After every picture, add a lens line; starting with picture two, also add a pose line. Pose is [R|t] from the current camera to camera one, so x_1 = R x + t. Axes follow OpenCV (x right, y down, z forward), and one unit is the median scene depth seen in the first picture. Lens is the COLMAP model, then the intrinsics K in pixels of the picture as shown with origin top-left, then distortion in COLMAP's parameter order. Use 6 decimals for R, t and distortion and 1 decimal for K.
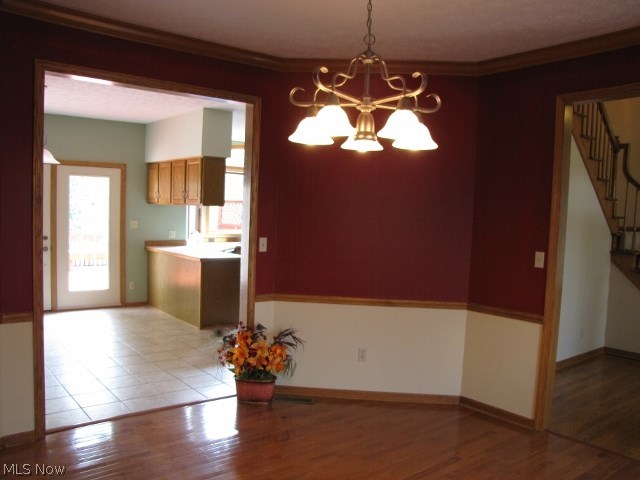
lens RADIAL K [[535.8, 0, 319.0], [0, 535.8, 239.7], [0, 0, 1]] dist [-0.065411, 0.005810]
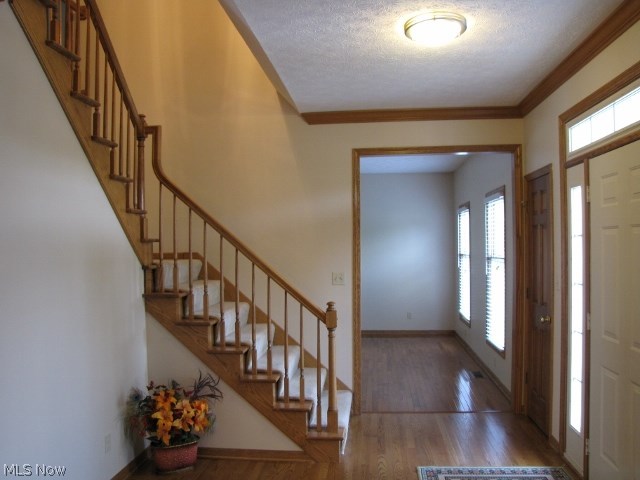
lens RADIAL K [[535.8, 0, 320.0], [0, 535.8, 237.8], [0, 0, 1]] dist [-0.065411, 0.005810]
pose [[0.685091, -0.050377, 0.726714, 0.242793], [0.076324, 0.997079, -0.002834, -0.027866], [-0.724448, 0.057407, 0.686935, 0.408932]]
